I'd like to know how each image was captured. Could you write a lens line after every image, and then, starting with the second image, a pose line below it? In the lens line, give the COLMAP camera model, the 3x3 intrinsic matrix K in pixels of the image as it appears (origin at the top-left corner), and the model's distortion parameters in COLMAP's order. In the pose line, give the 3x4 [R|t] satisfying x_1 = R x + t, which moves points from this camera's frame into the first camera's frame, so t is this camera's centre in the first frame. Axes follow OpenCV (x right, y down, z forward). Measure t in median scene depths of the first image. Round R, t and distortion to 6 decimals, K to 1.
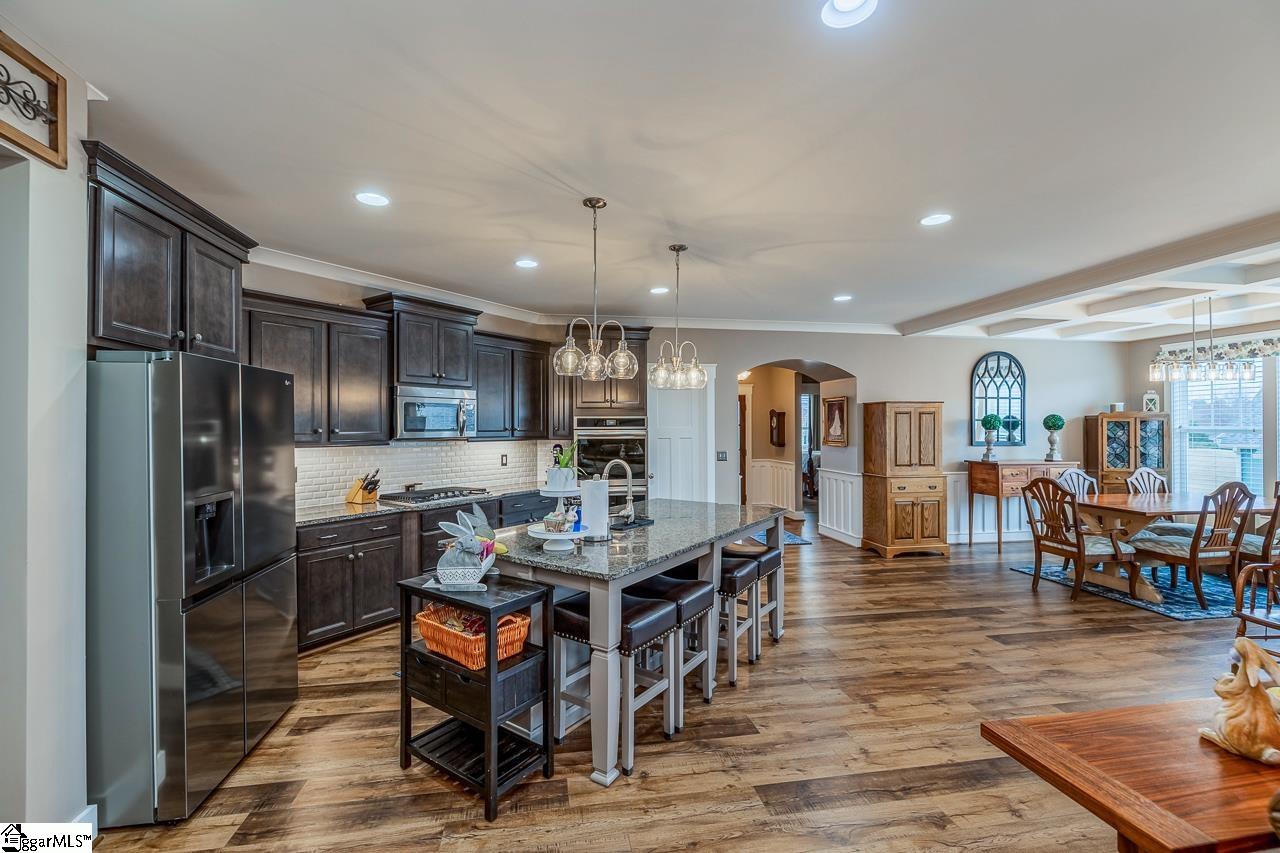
lens RADIAL K [[548.3, 0, 636.8], [0, 548.3, 423.1], [0, 0, 1]] dist [-0.004186, 0.000376]
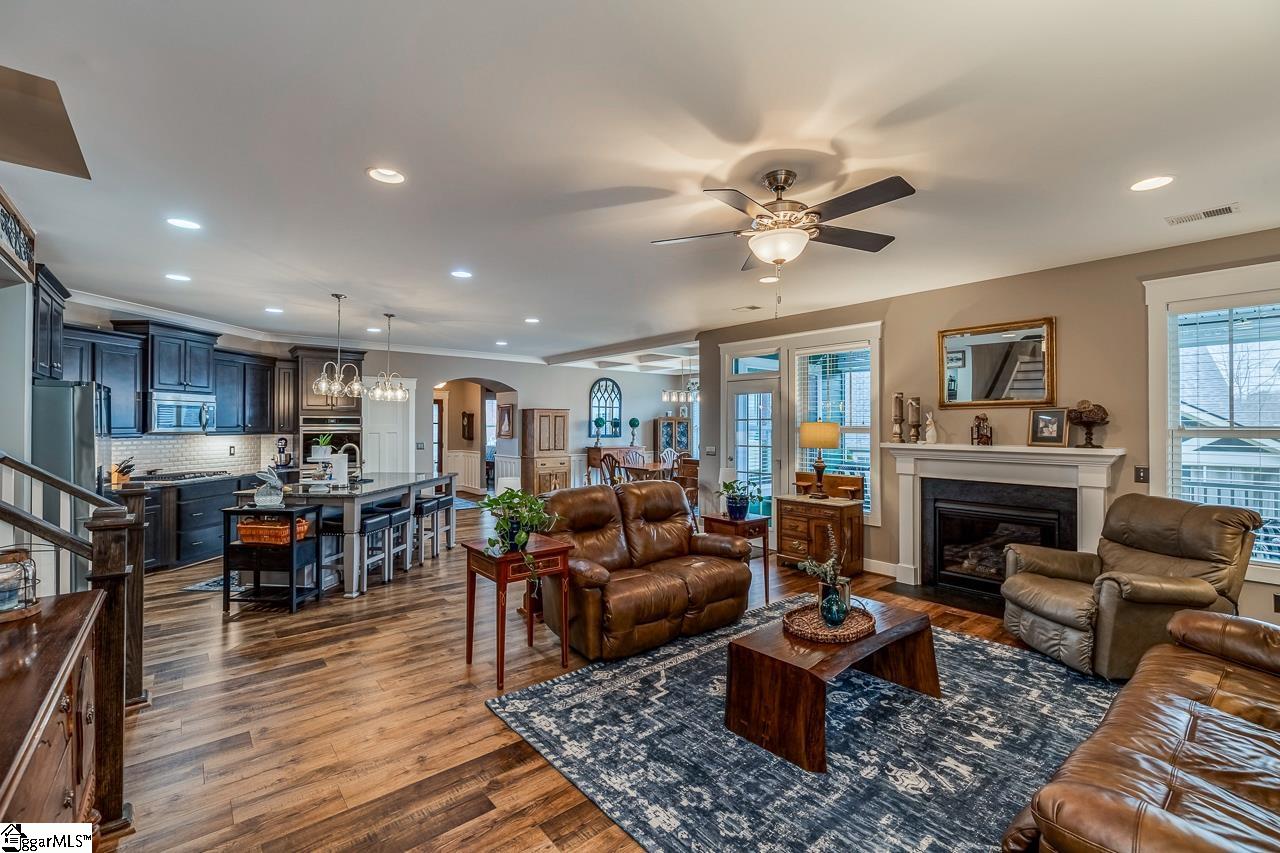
lens RADIAL K [[548.3, 0, 641.5], [0, 548.3, 421.8], [0, 0, 1]] dist [-0.004186, 0.000376]
pose [[0.865510, 0.006417, 0.500851, -0.064054], [-0.006595, 0.999977, -0.001416, -0.002398], [-0.500849, -0.002077, 0.865532, -0.559214]]
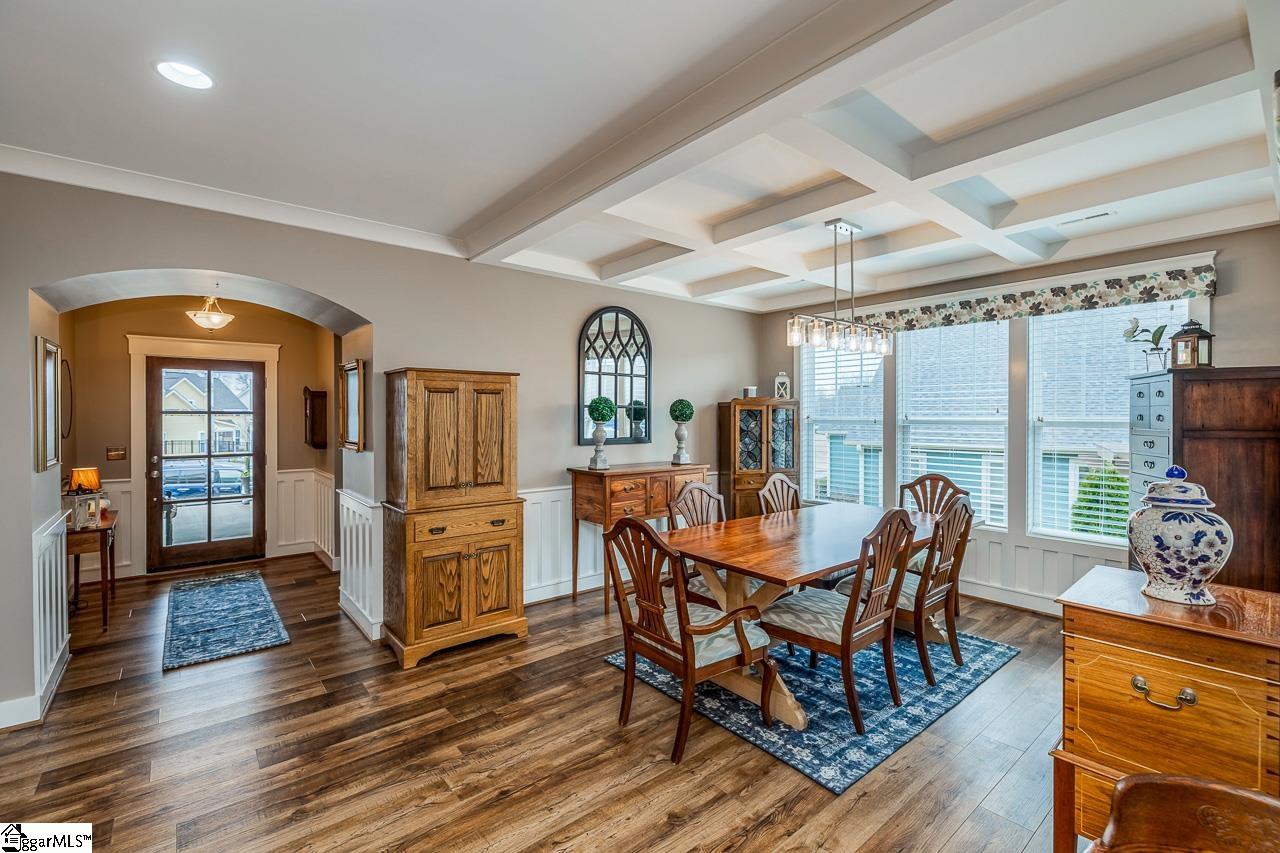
lens RADIAL K [[548.3, 0, 652.2], [0, 548.3, 419.2], [0, 0, 1]] dist [-0.004186, 0.000376]
pose [[0.858440, -0.000334, 0.512914, 0.446187], [-0.005977, 0.999925, 0.010655, 0.003359], [-0.512879, -0.012212, 0.858374, 0.498611]]
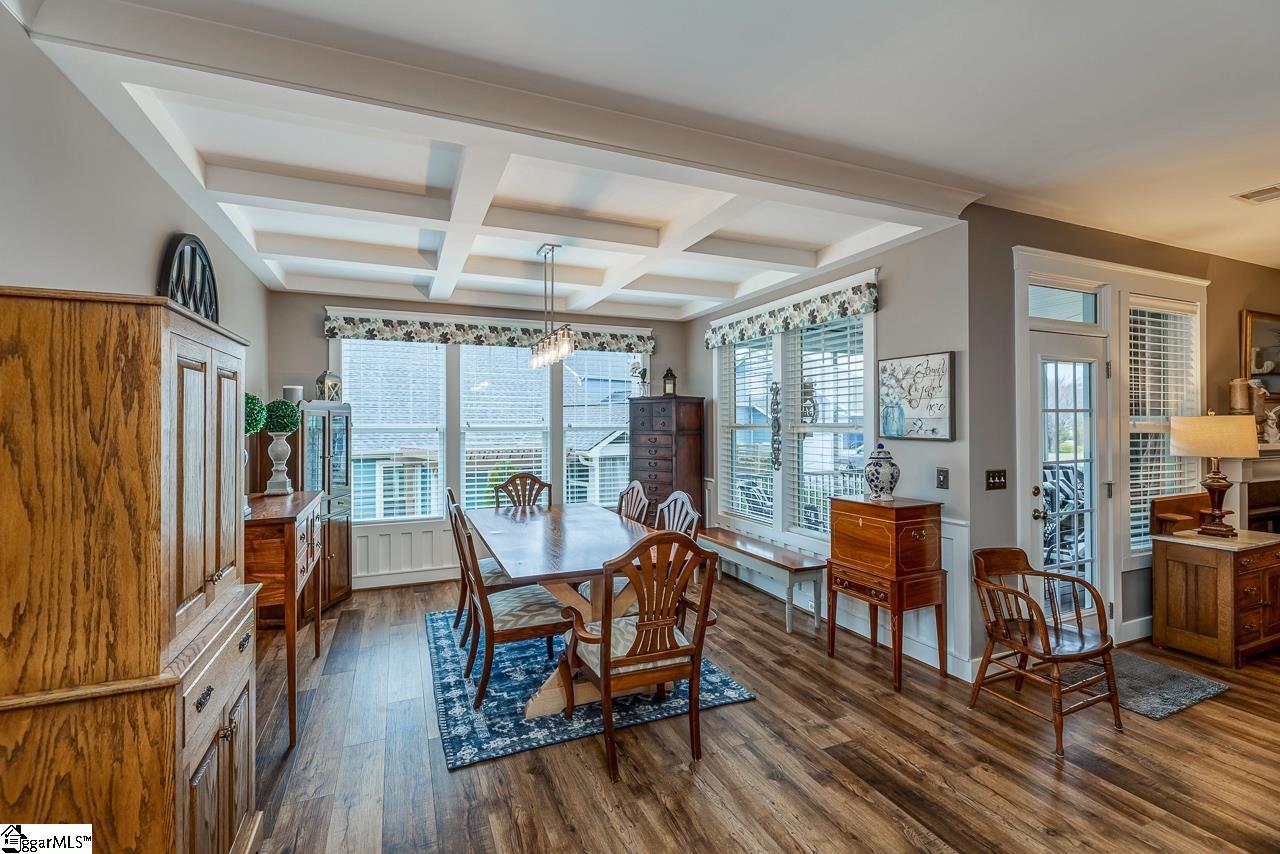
lens RADIAL K [[548.3, 0, 630.4], [0, 548.3, 418.9], [0, 0, 1]] dist [-0.004186, 0.000376]
pose [[-0.229921, 0.011985, 0.973135, 0.260163], [-0.001367, 0.999919, -0.012638, 0.007987], [-0.973208, -0.004236, -0.229886, 1.014520]]
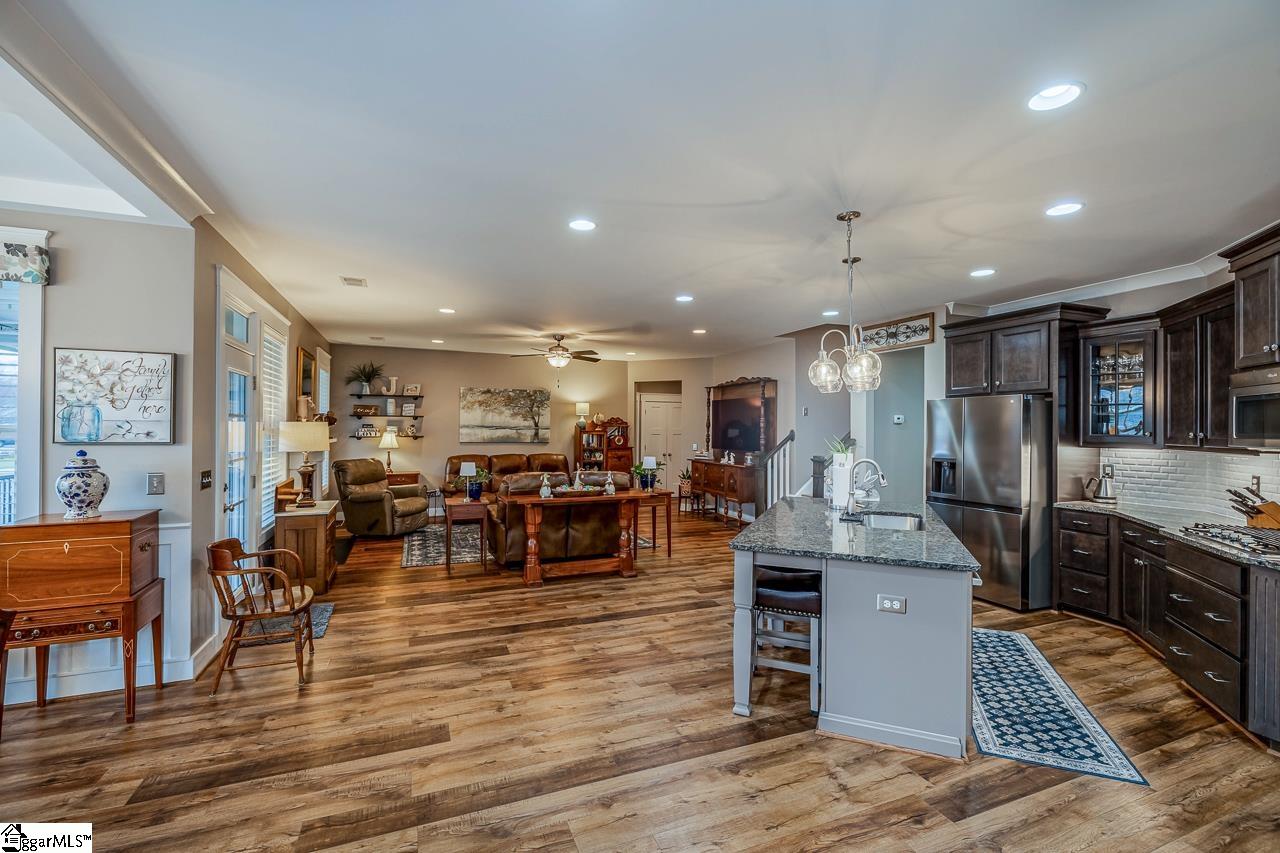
lens RADIAL K [[548.3, 0, 641.8], [0, 548.3, 426.0], [0, 0, 1]] dist [-0.004186, 0.000376]
pose [[-0.974997, -0.004876, -0.222165, 0.400601], [-0.003136, 0.999962, -0.008187, 0.007392], [0.222197, -0.007286, -0.974975, 1.223626]]
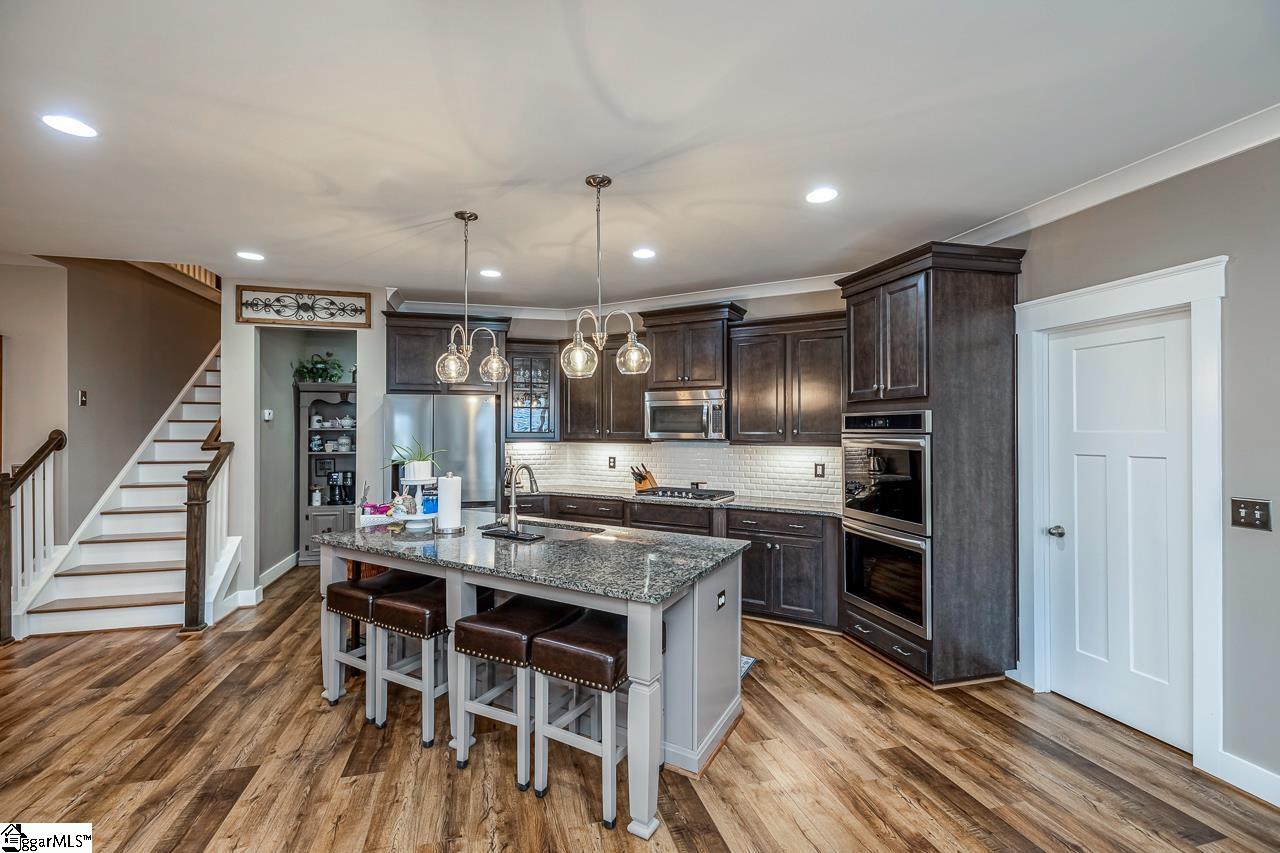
lens RADIAL K [[548.3, 0, 623.7], [0, 548.3, 427.2], [0, 0, 1]] dist [-0.004186, 0.000376]
pose [[0.076827, 0.003597, -0.997038, 0.559856], [0.005208, 0.999978, 0.004008, 0.000477], [0.997031, -0.005500, 0.076806, 0.684989]]
